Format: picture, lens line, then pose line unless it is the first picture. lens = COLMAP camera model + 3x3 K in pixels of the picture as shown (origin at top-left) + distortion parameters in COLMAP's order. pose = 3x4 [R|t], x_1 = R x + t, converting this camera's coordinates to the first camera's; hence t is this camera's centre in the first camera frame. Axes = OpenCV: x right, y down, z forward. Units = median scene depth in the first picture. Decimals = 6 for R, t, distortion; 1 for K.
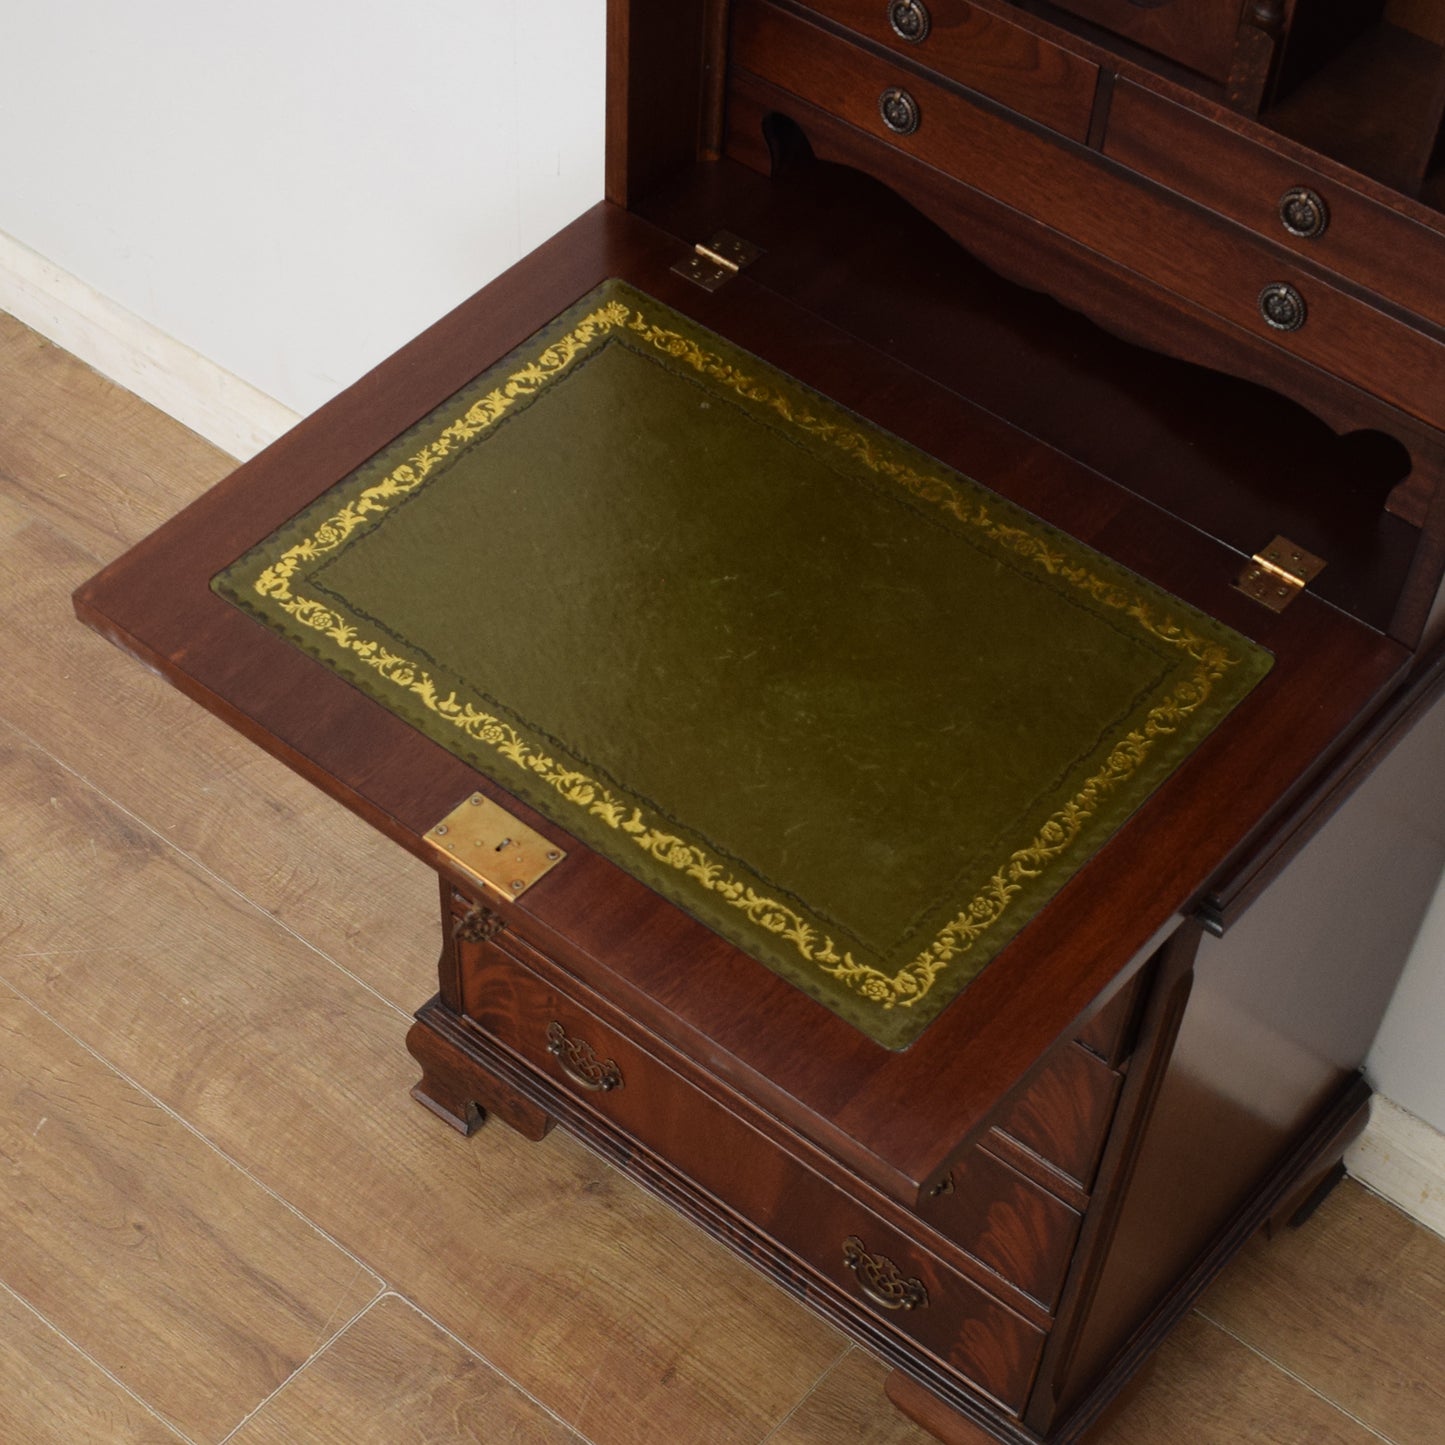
lens RADIAL K [[2648.3, 0, 643.1], [0, 2648.3, 1086.6], [0, 0, 1]] dist [-0.077358, -0.104753]
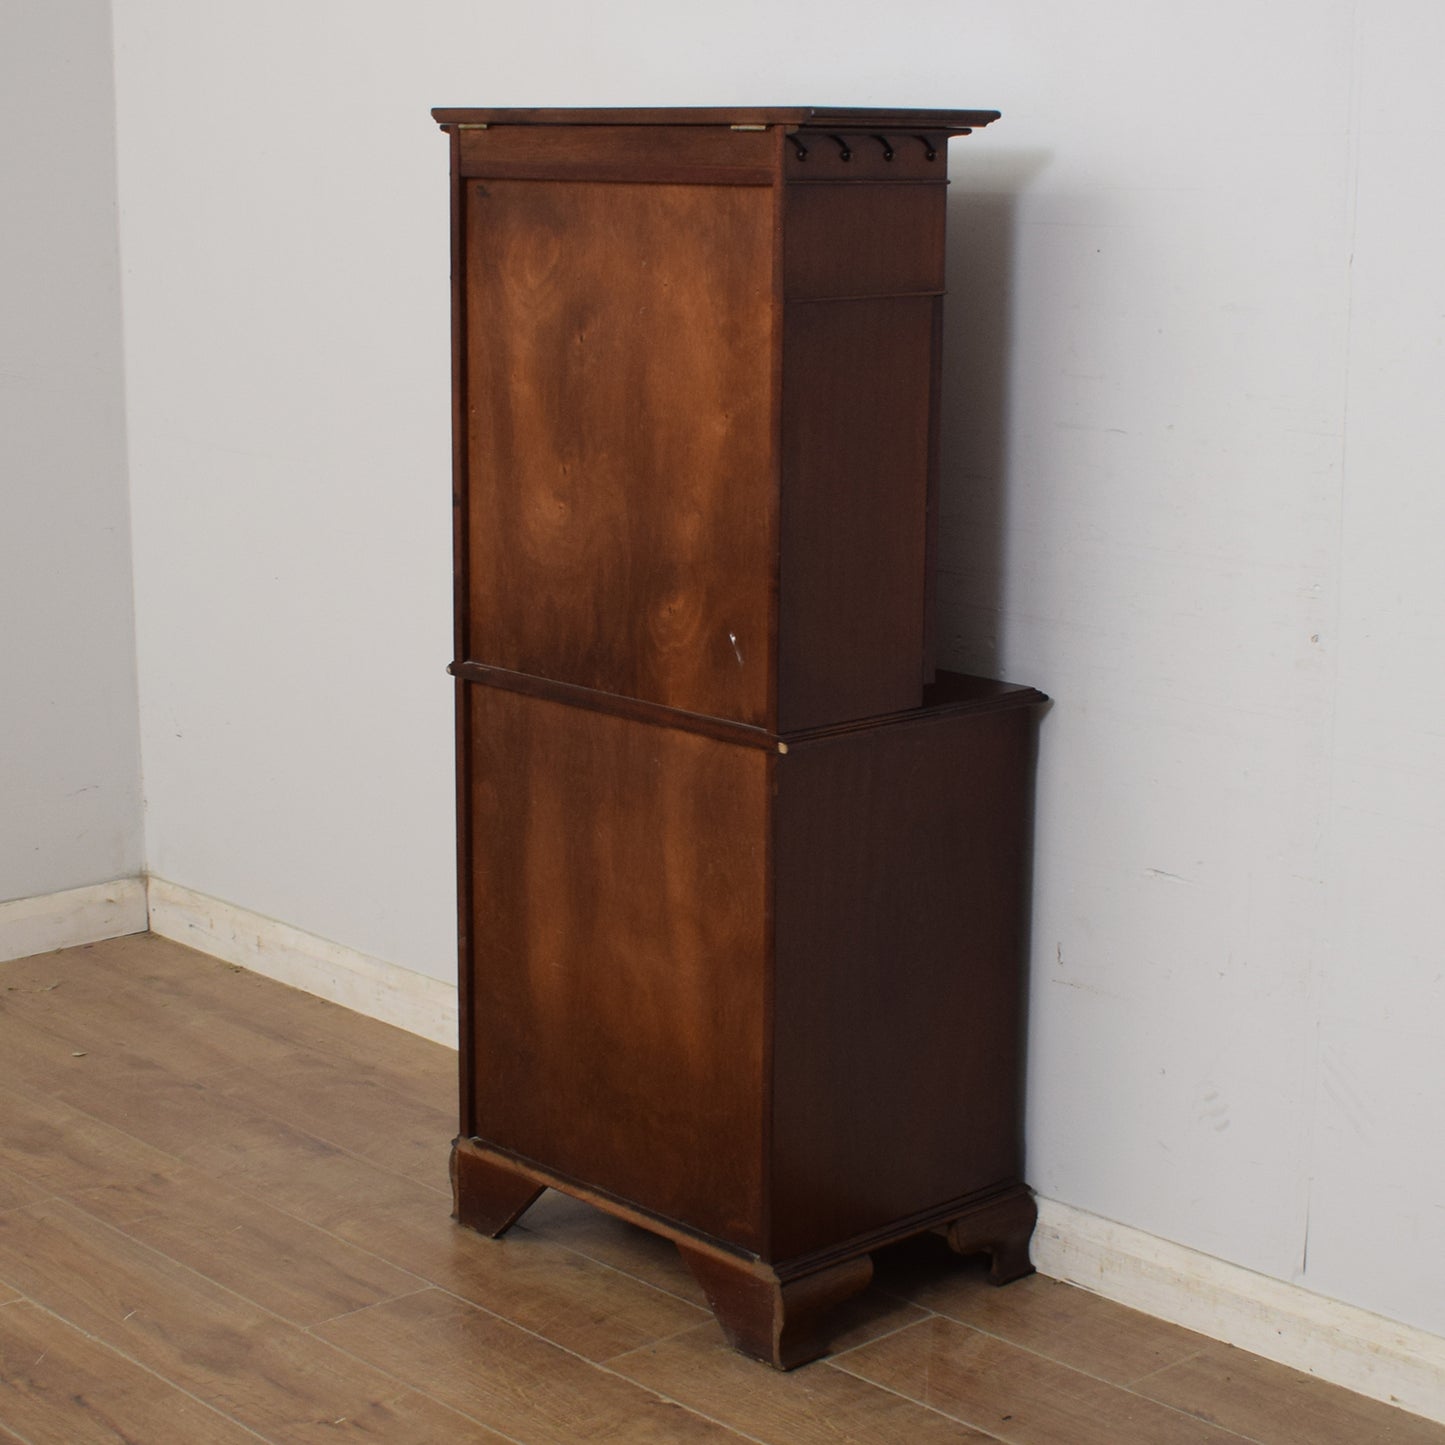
lens RADIAL K [[2855.5, 0, 719.6], [0, 2855.5, 762.6], [0, 0, 1]] dist [-0.064628, -0.163267]
pose [[0.993799, 0.016025, -0.110035, 0.243235], [-0.086532, 0.732916, -0.674793, 0.932230], [0.069833, 0.680130, 0.729758, -0.421975]]
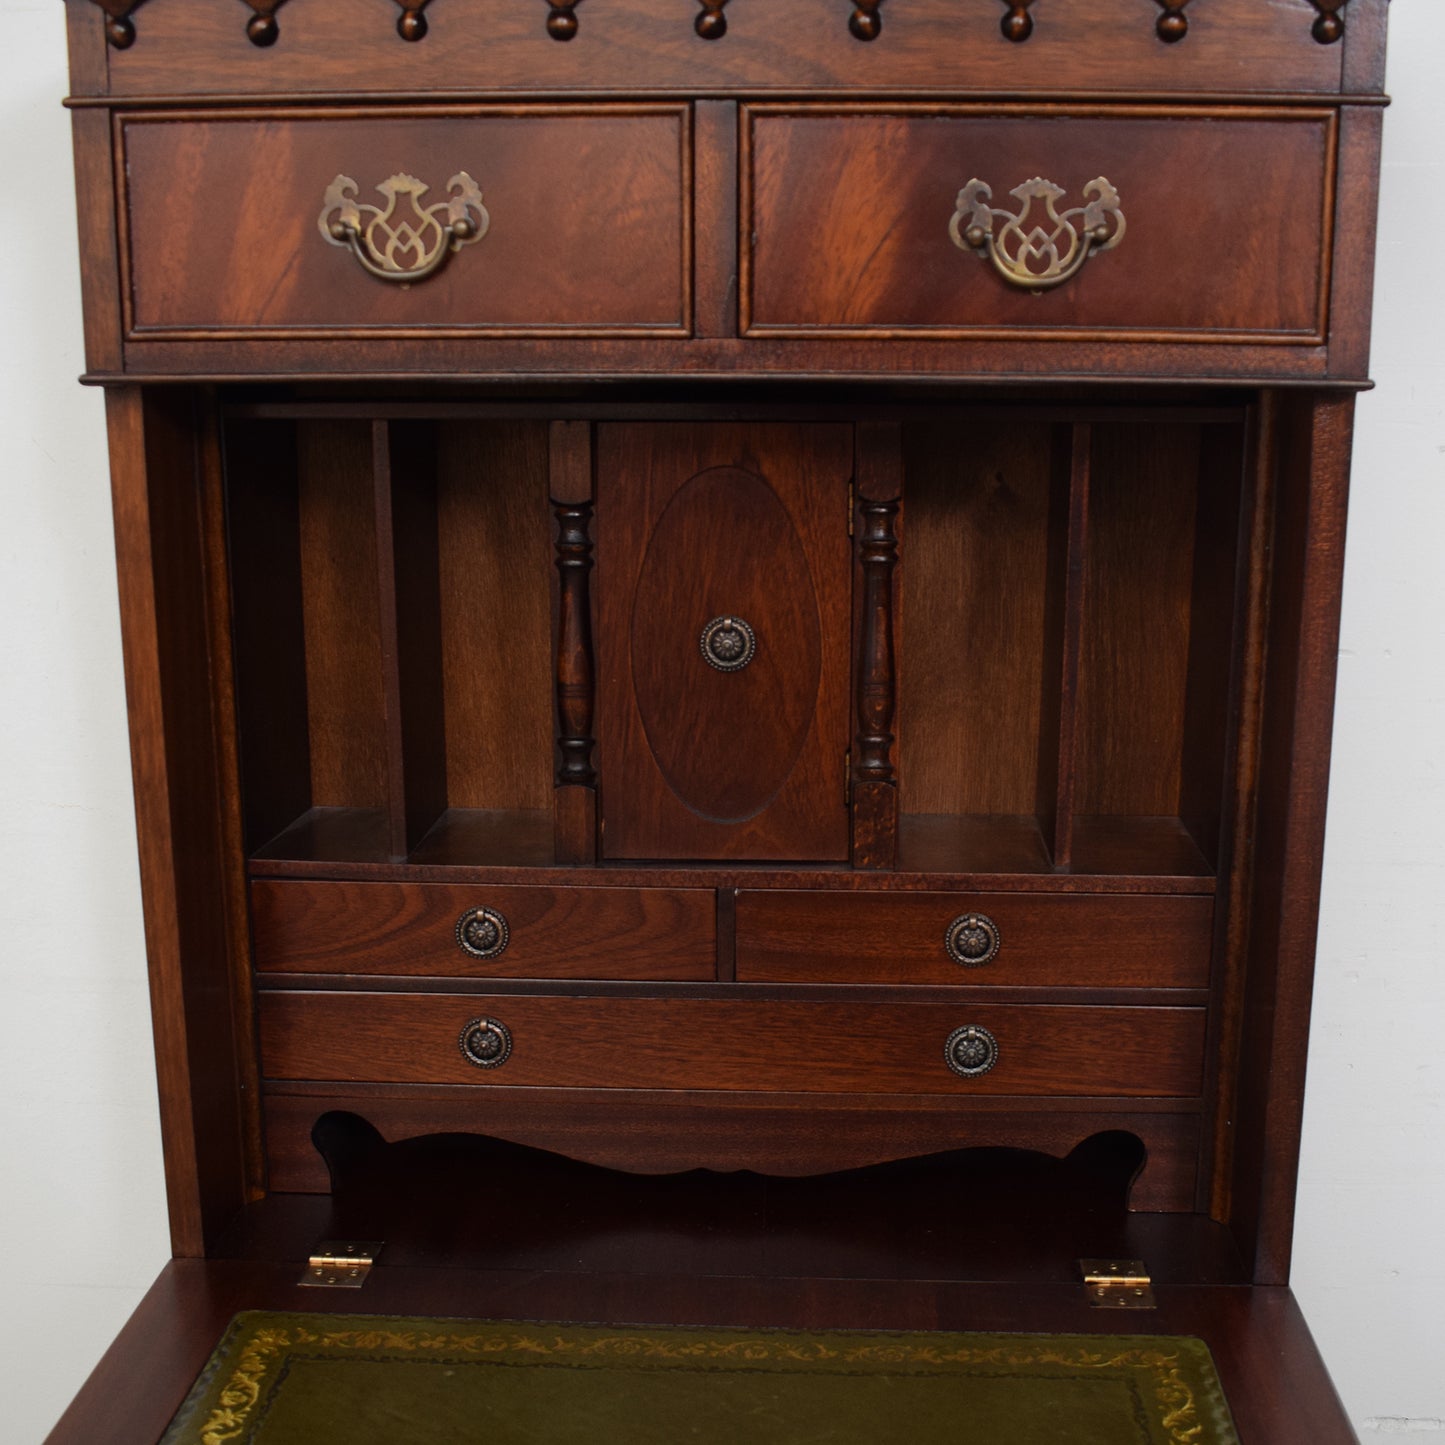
lens RADIAL K [[1981.7, 0, 771.7], [0, 1981.7, 834.1], [0, 0, 1]] dist [-0.097390, 0.012034]
pose [[0.786860, -0.165624, 0.594491, -0.160205], [0.513339, 0.710350, -0.481545, -0.023888], [-0.342542, 0.684084, 0.643968, 0.321583]]
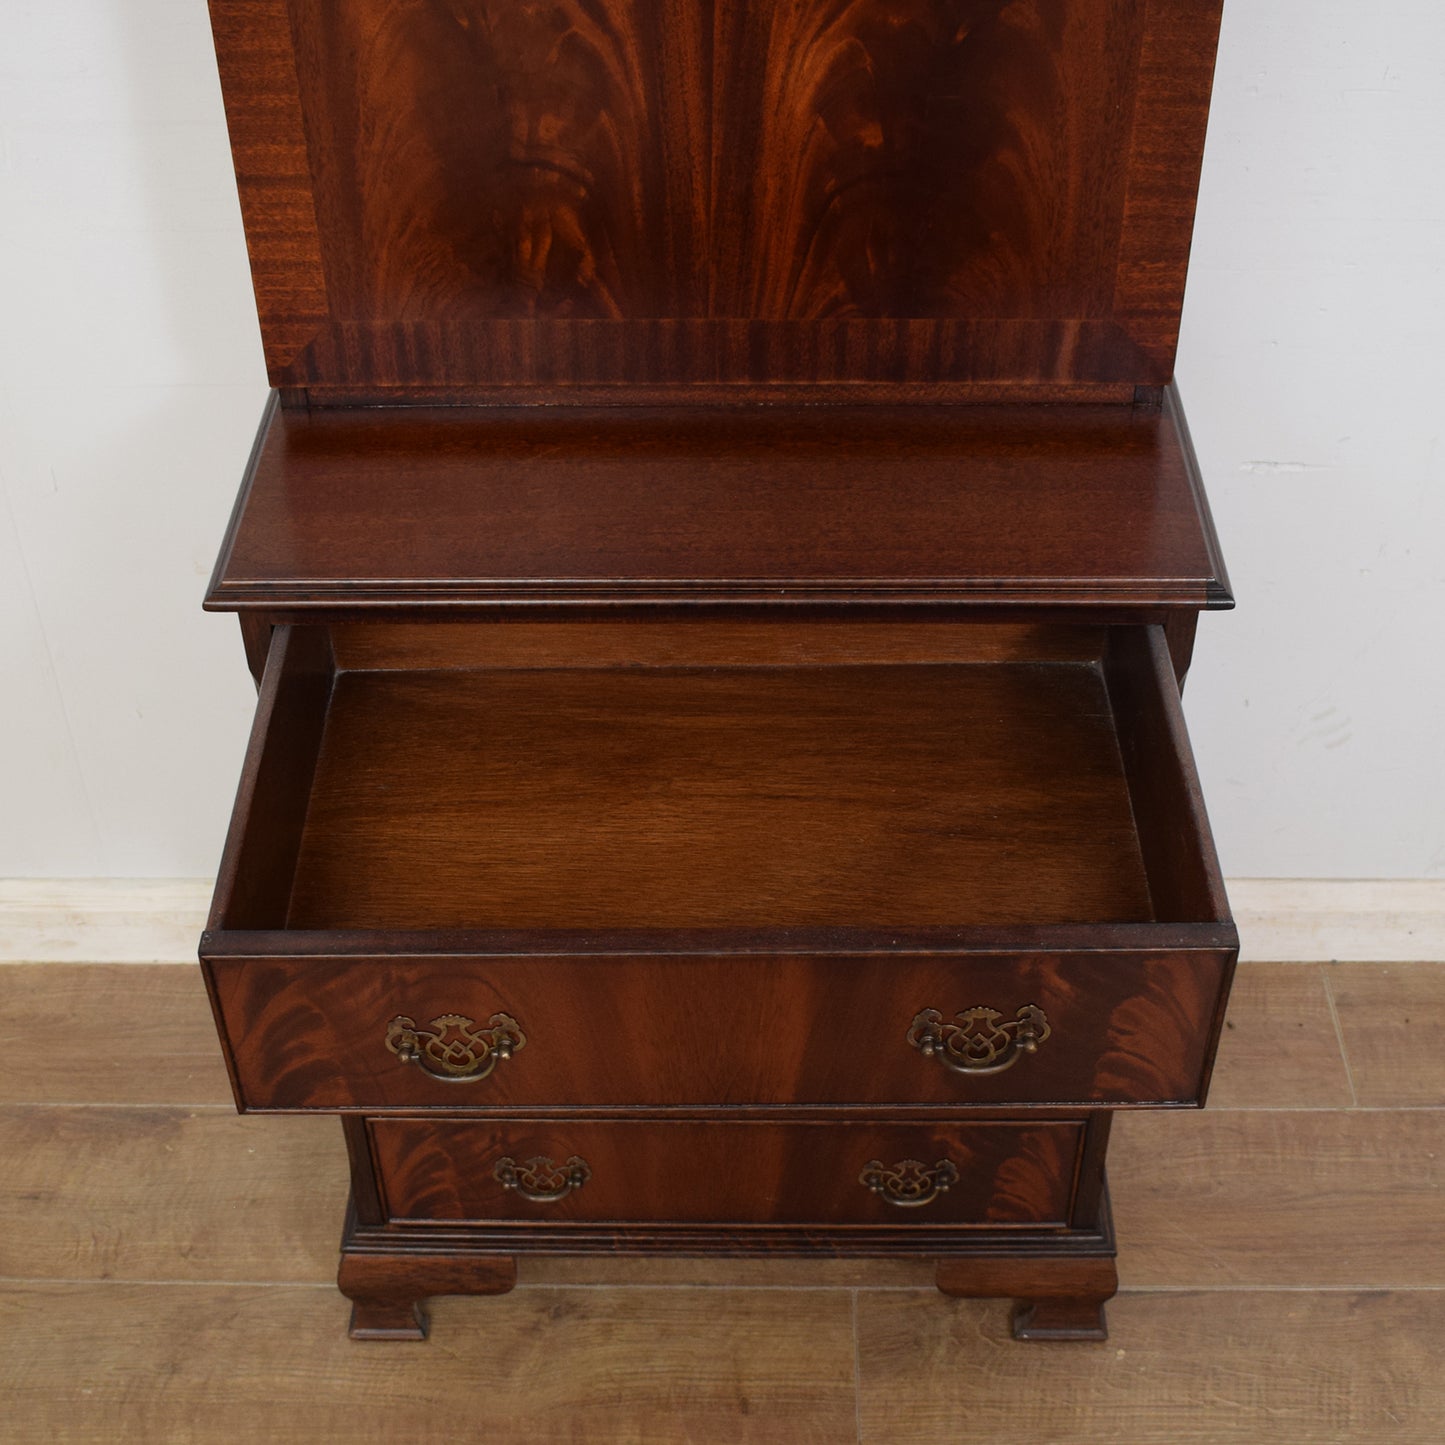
lens RADIAL K [[2229.4, 0, 701.2], [0, 2229.4, 916.5], [0, 0, 1]] dist [-0.095609, -0.001453]
pose [[0.774278, -0.460242, 0.434363, -0.275205], [0.538802, 0.839435, -0.071001, 0.000034], [-0.331942, 0.289010, 0.897935, 0.152523]]
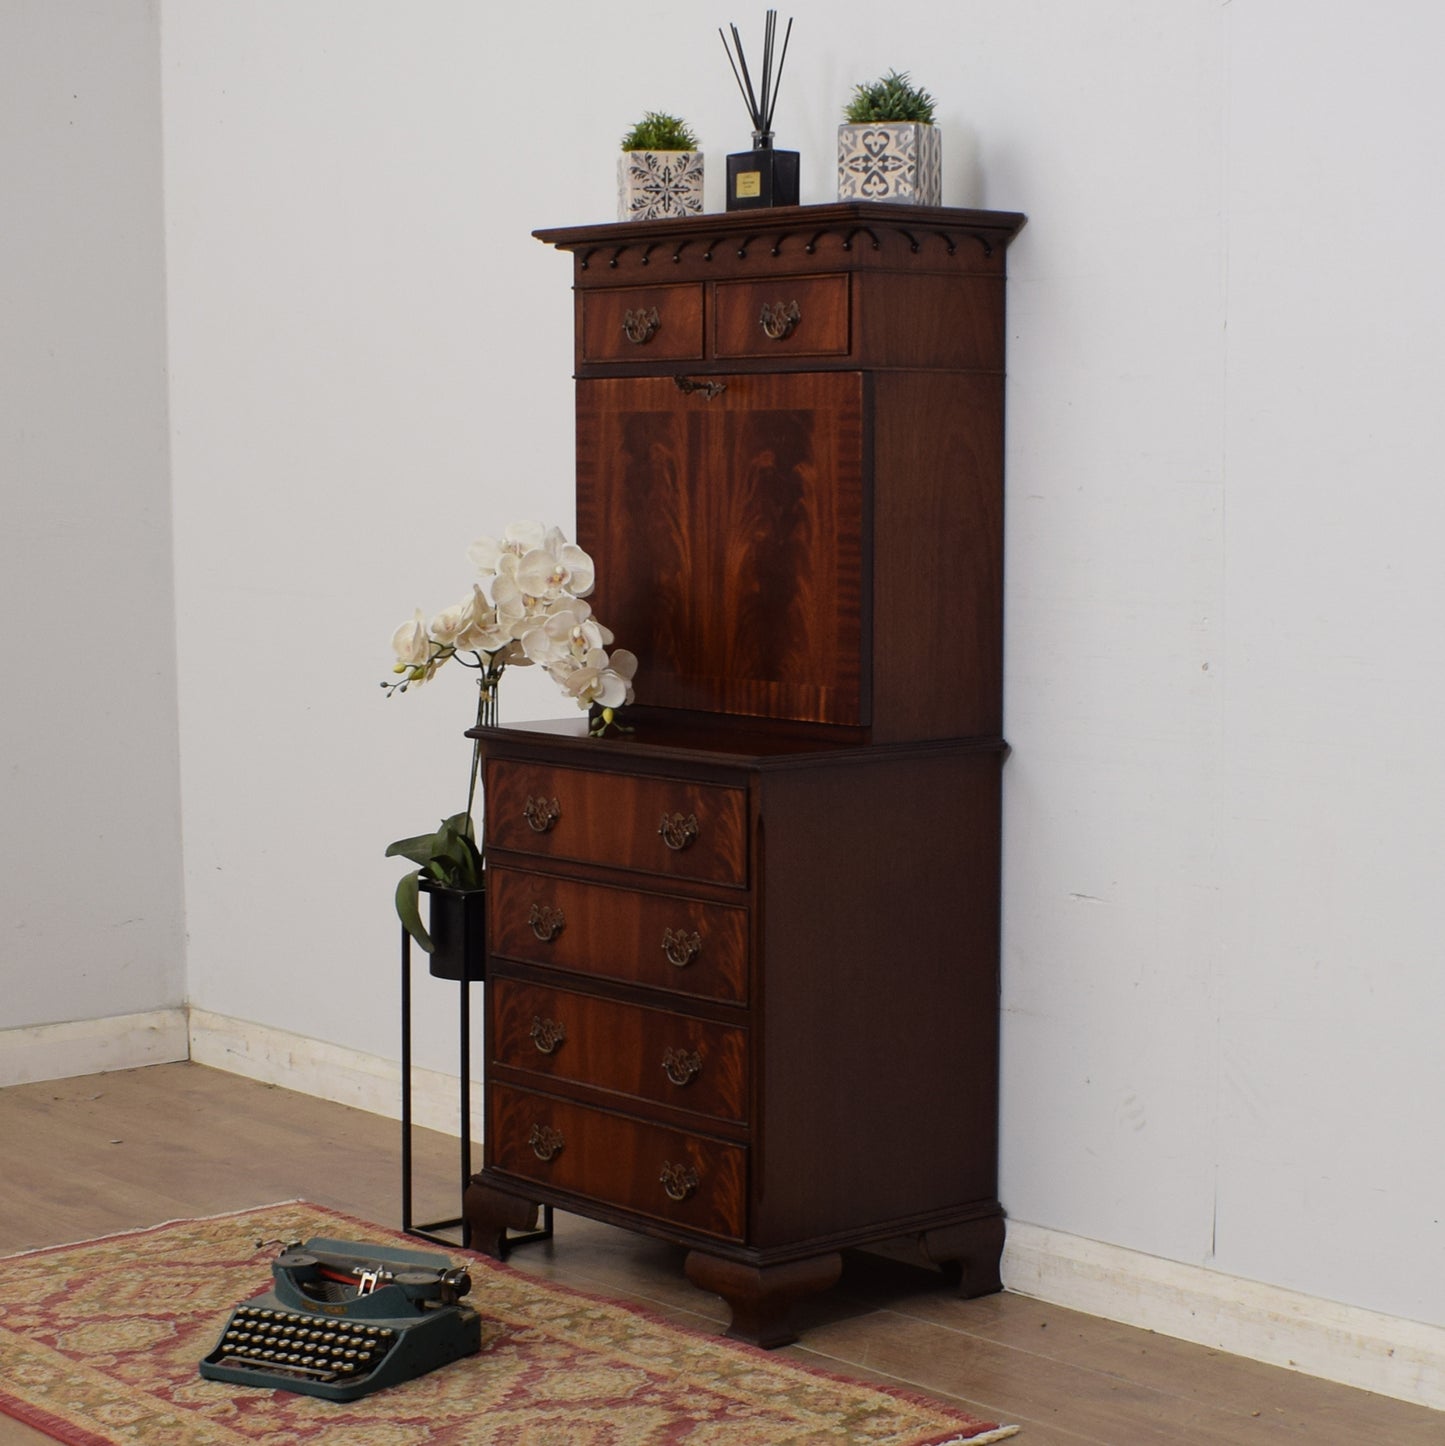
lens RADIAL K [[3097.3, 0, 723.4], [0, 3097.3, 912.2], [0, 0, 1]] dist [-0.055884, -0.325204]
pose [[0.988175, 0.005844, -0.153222, 0.382703], [-0.116200, 0.680526, -0.723452, 1.279015], [0.100043, 0.732701, 0.673157, -0.494447]]
